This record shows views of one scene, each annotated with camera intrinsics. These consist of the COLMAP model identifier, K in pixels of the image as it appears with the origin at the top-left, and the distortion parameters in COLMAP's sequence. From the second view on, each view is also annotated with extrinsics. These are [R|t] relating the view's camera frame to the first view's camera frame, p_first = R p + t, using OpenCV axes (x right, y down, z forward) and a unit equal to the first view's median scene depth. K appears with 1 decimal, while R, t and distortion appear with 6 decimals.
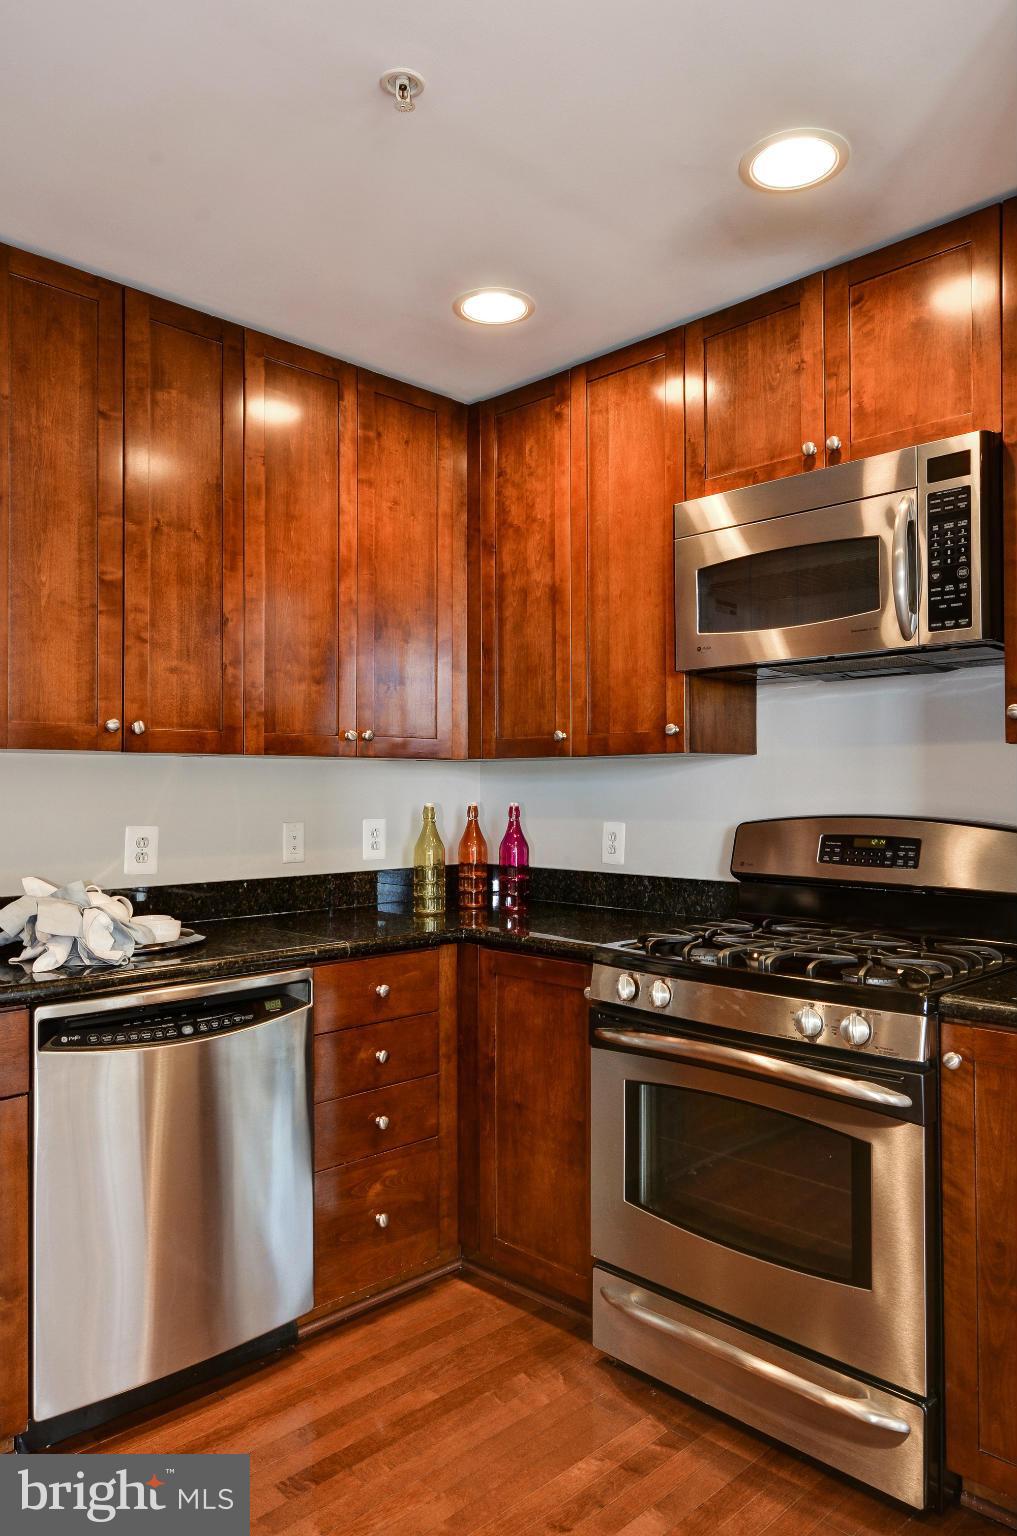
lens RADIAL K [[1087.8, 0, 552.9], [0, 1087.8, 760.5], [0, 0, 1]] dist [0.025631, -0.035016]
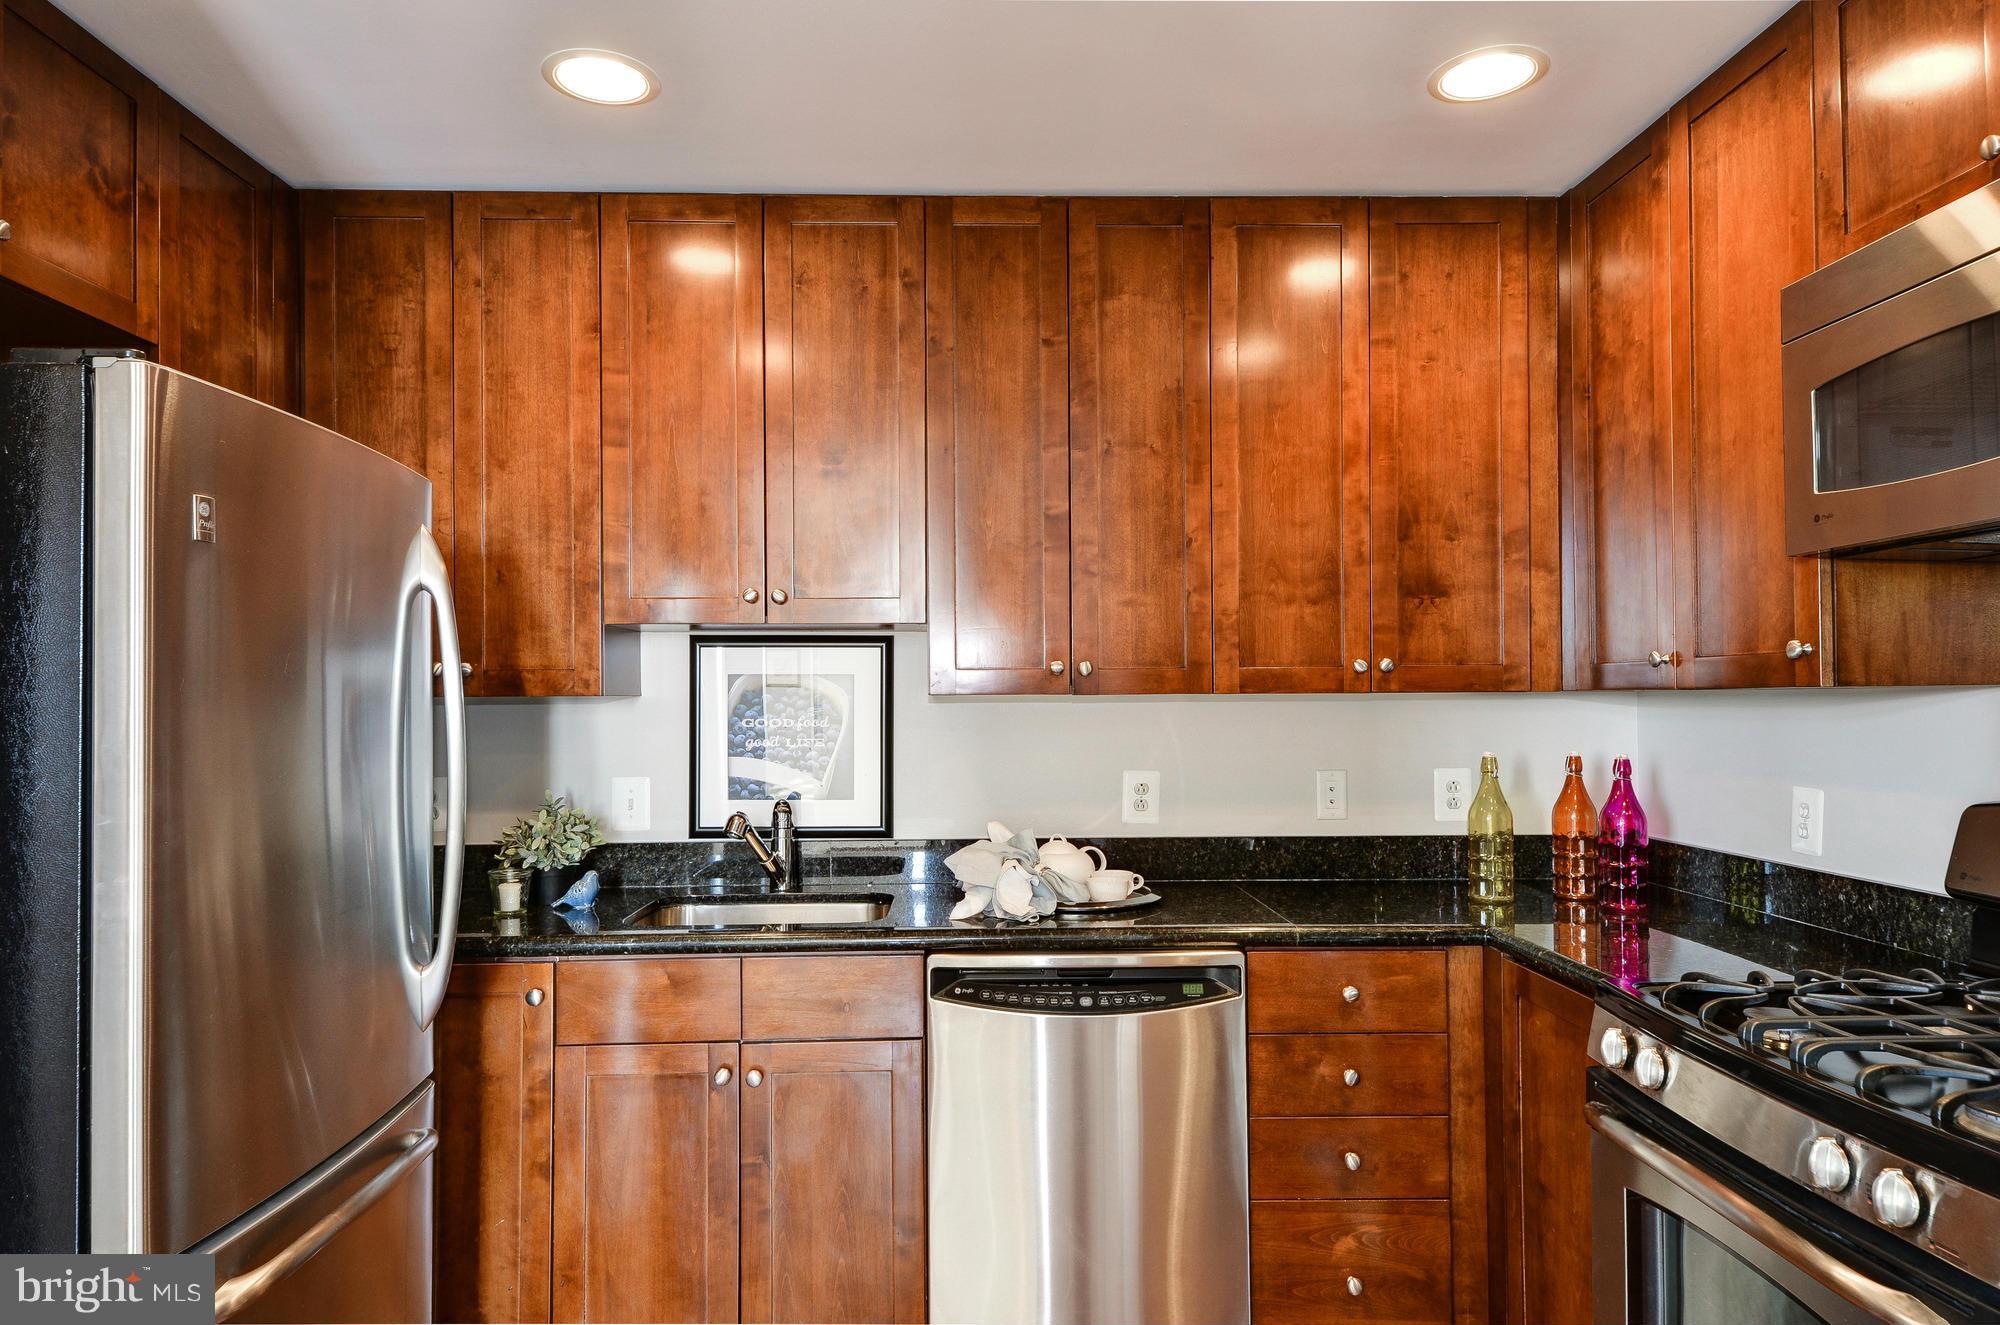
lens RADIAL K [[1313.2, 0, 1000.0], [0, 1313.2, 662.5], [0, 0, 1]] dist [0.036243, -0.026989]
pose [[0.698131, -0.020539, -0.715675, 0.345346], [0.022971, 0.999716, -0.006283, -0.027483], [0.715601, -0.012054, 0.698405, 0.149852]]
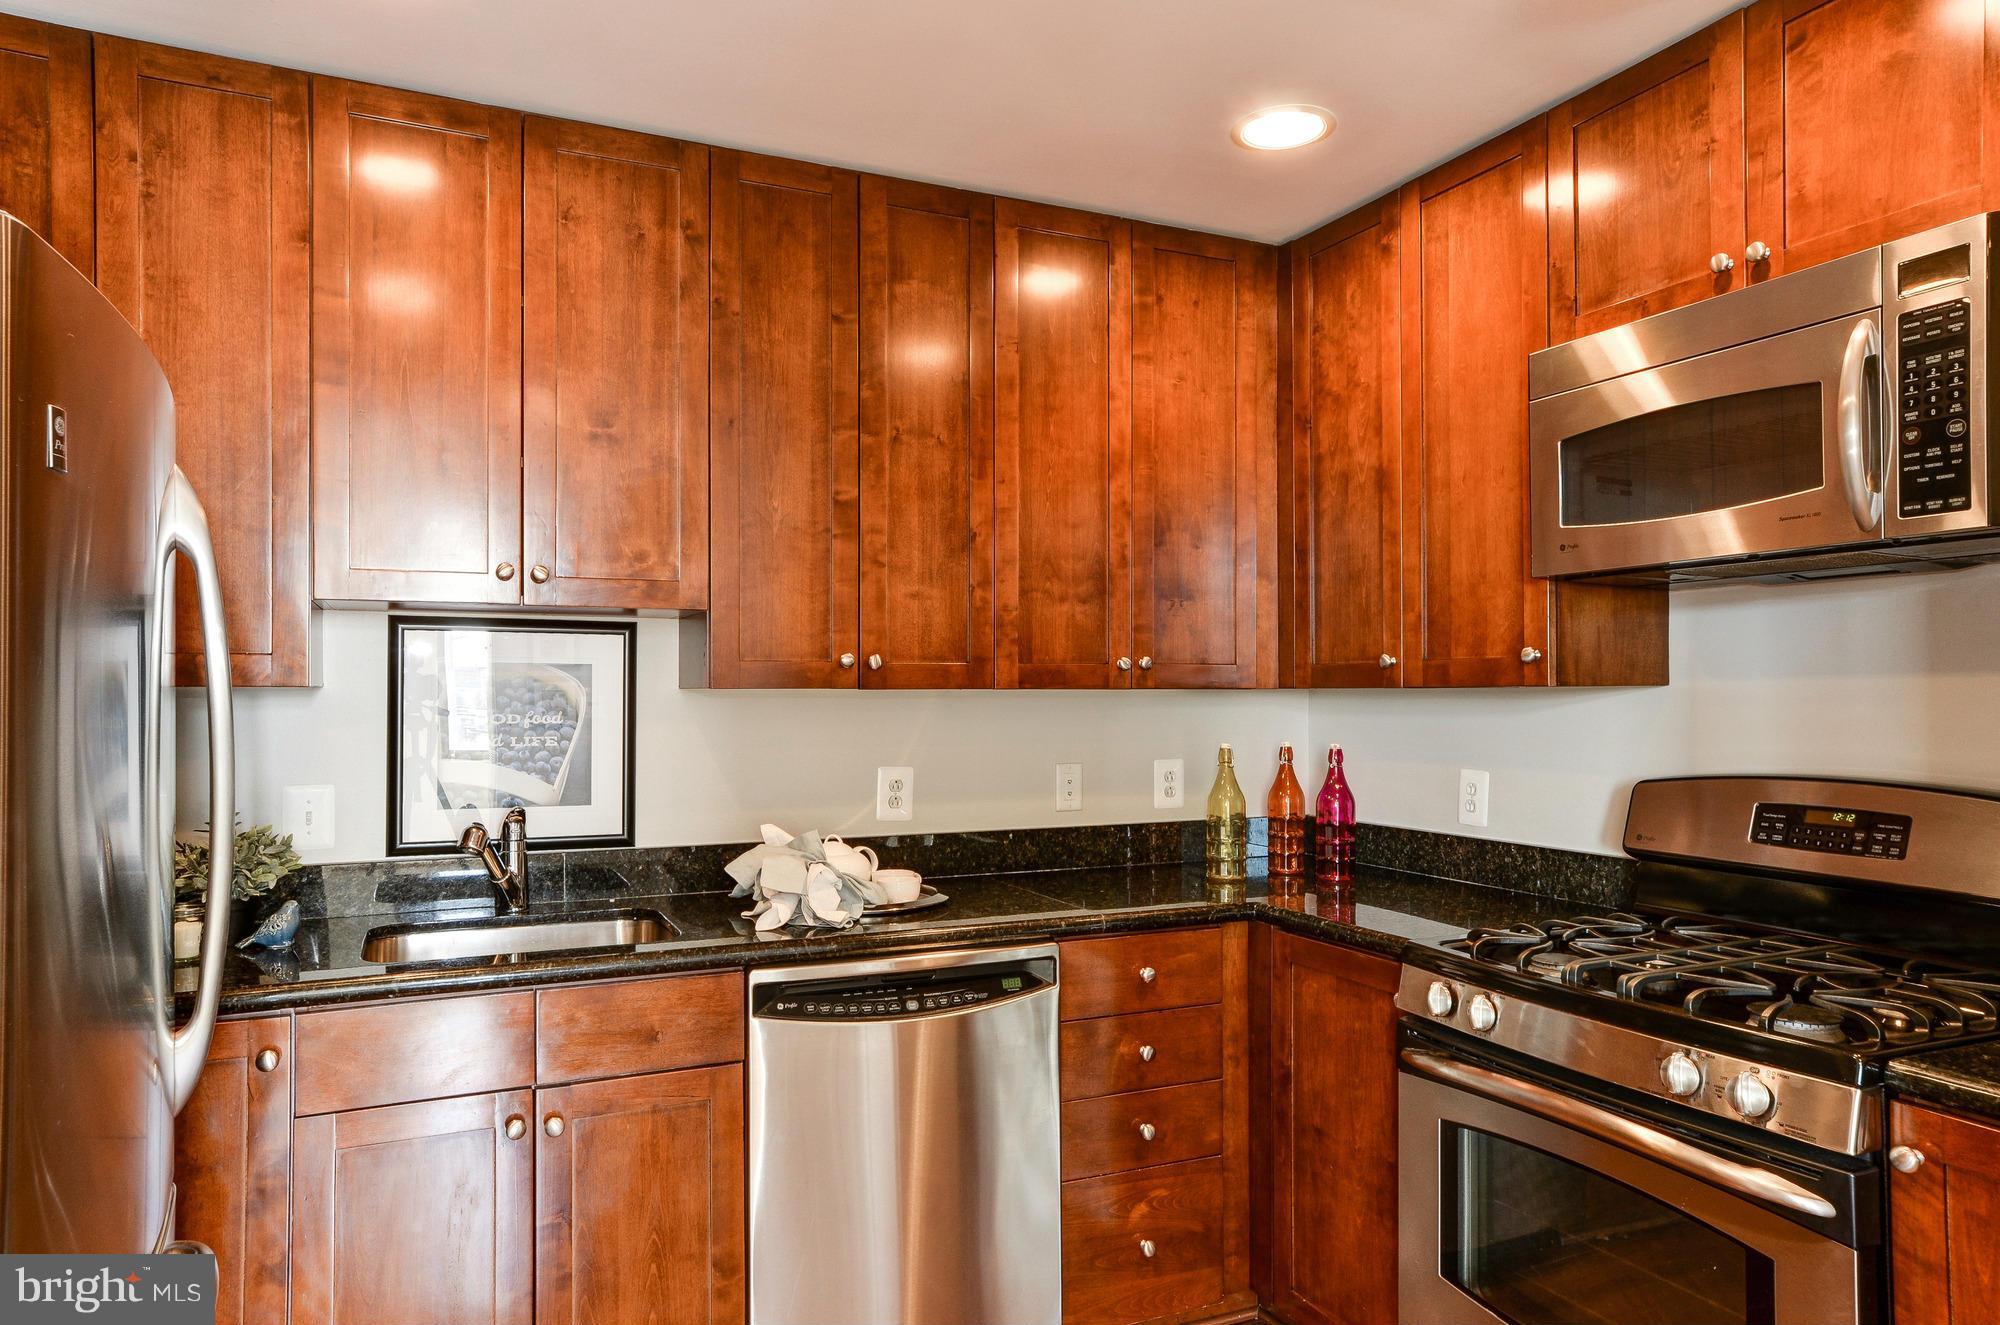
lens RADIAL K [[1324.0, 0, 1003.5], [0, 1324.0, 665.6], [0, 0, 1]] dist [-0.015885, 0.029514]
pose [[0.929267, -0.004597, -0.369379, 0.112322], [0.007387, 0.999954, 0.006139, -0.030527], [0.369334, -0.008433, 0.929259, 0.022904]]
